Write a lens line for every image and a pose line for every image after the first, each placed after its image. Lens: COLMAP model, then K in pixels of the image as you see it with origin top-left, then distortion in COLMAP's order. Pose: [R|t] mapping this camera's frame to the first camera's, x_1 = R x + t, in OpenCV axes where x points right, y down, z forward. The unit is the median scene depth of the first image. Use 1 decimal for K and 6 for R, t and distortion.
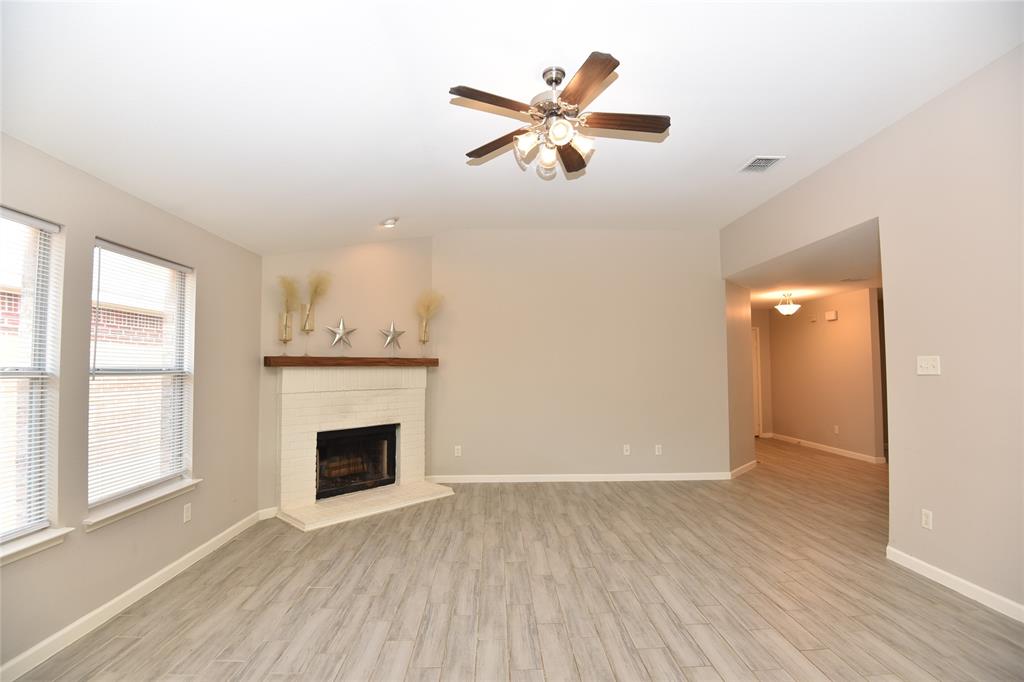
lens RADIAL K [[477.2, 0, 509.3], [0, 477.2, 346.2], [0, 0, 1]] dist [-0.015185, -0.018641]
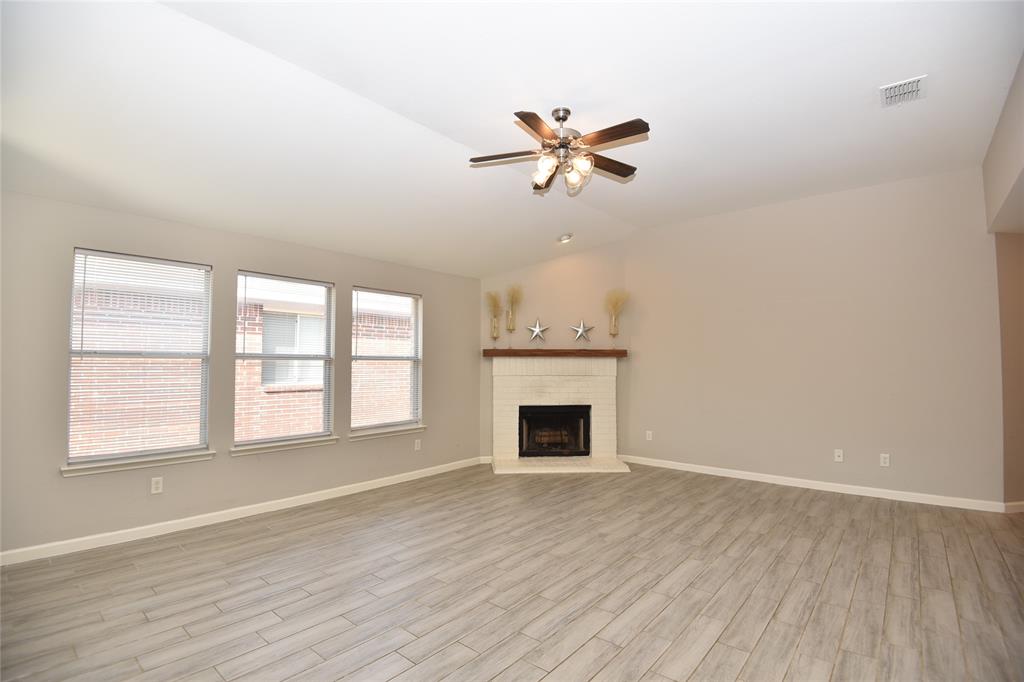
lens RADIAL K [[477.2, 0, 509.3], [0, 477.2, 346.2], [0, 0, 1]] dist [-0.015185, -0.018641]
pose [[0.736357, -0.019557, -0.676310, 0.546558], [0.024433, 0.999699, -0.002306, 0.018381], [0.676152, -0.014826, 0.736613, -0.001155]]
